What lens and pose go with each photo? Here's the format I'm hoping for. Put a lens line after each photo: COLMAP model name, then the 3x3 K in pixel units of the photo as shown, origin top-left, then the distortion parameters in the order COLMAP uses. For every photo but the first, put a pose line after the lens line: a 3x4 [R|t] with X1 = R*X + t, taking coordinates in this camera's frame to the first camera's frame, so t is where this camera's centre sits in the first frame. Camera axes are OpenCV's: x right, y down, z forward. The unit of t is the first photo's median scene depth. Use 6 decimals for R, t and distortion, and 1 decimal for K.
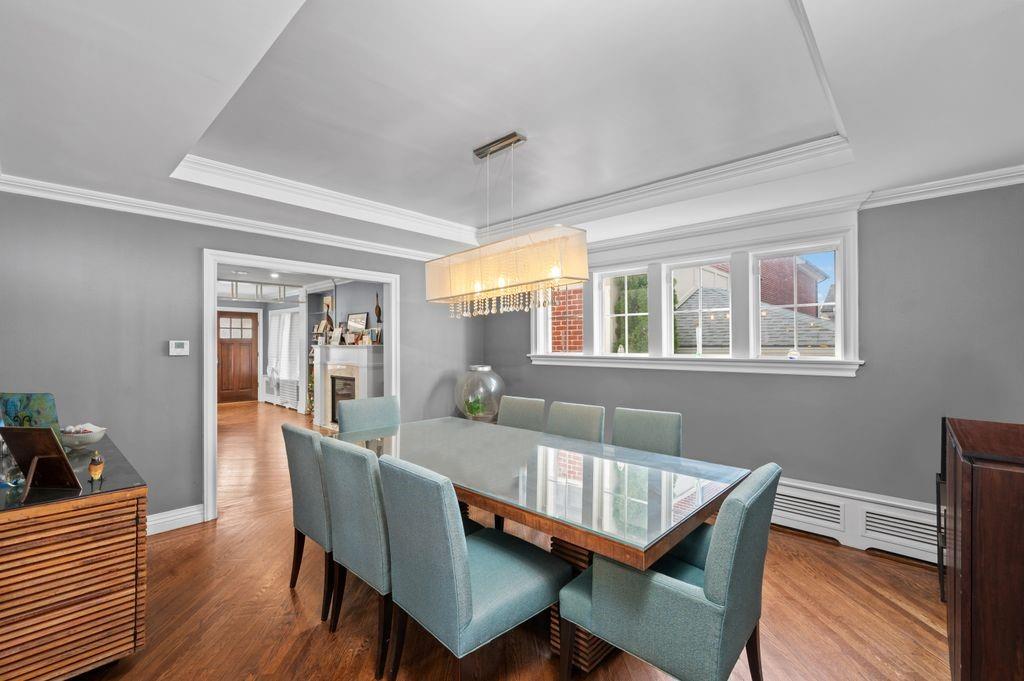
lens RADIAL K [[409.5, 0, 511.3], [0, 409.5, 345.3], [0, 0, 1]] dist [0.000655, -0.000030]
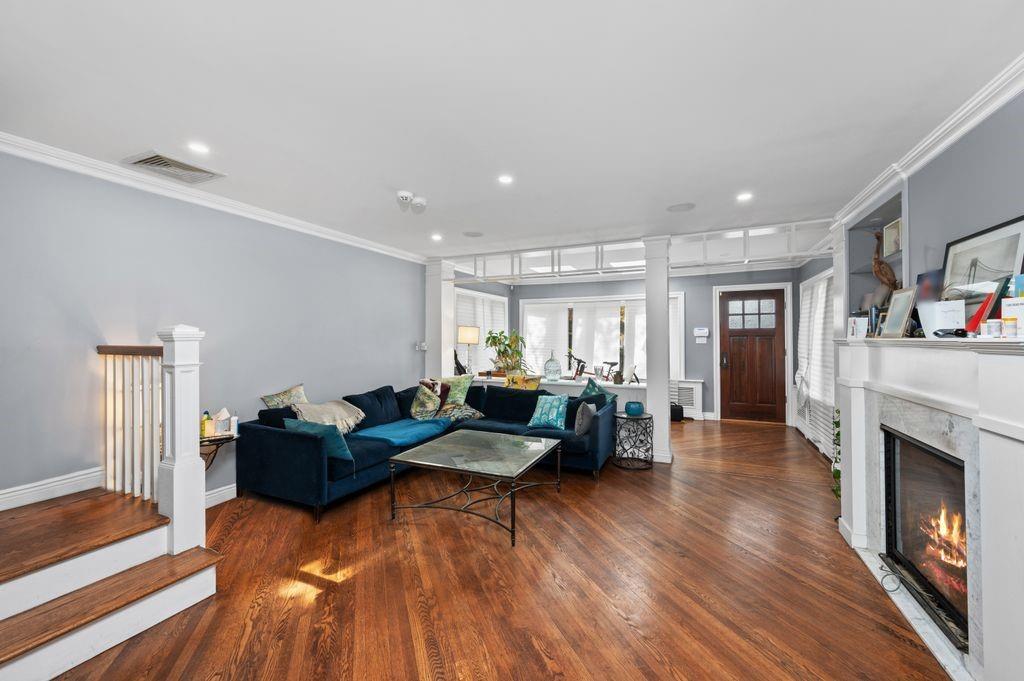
lens RADIAL K [[401.1, 0, 513.3], [0, 401.1, 335.7], [0, 0, 1]] dist [-0.000012, -0.000081]
pose [[0.295185, -0.009627, -0.955392, -0.144235], [0.005132, 0.999951, -0.008490, -0.001295], [0.955426, -0.002397, 0.295220, 0.423412]]
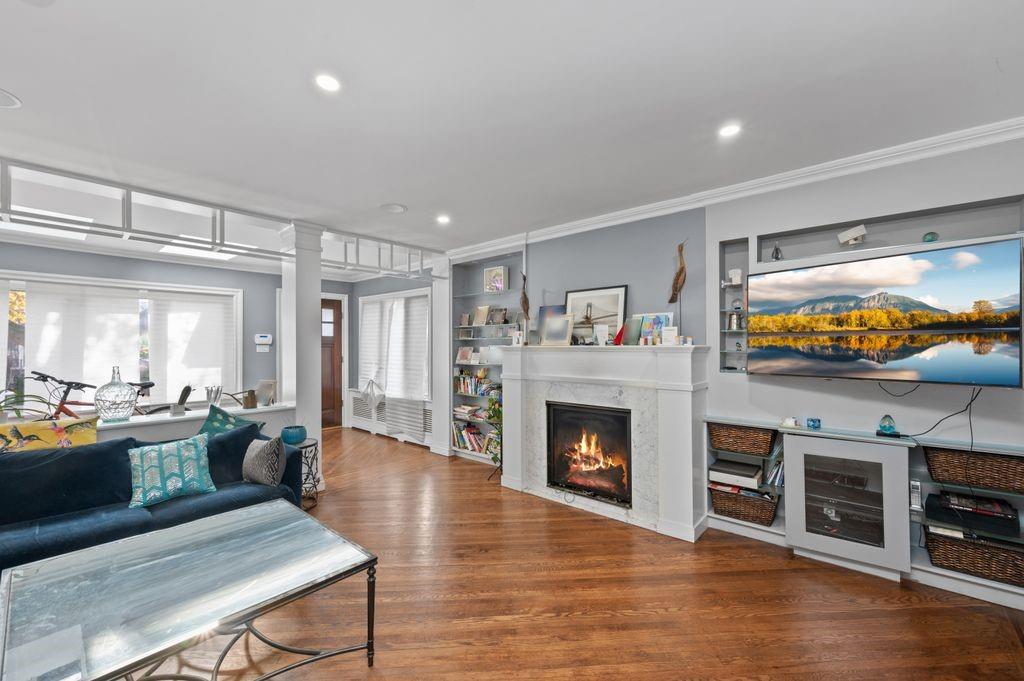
lens RADIAL K [[409.5, 0, 511.3], [0, 409.5, 345.3], [0, 0, 1]] dist [0.000655, -0.000030]
pose [[0.999995, -0.003041, 0.000018, -0.350381], [0.003041, 0.999995, -0.000810, -0.000954], [-0.000016, 0.000811, 1.000000, 0.320531]]
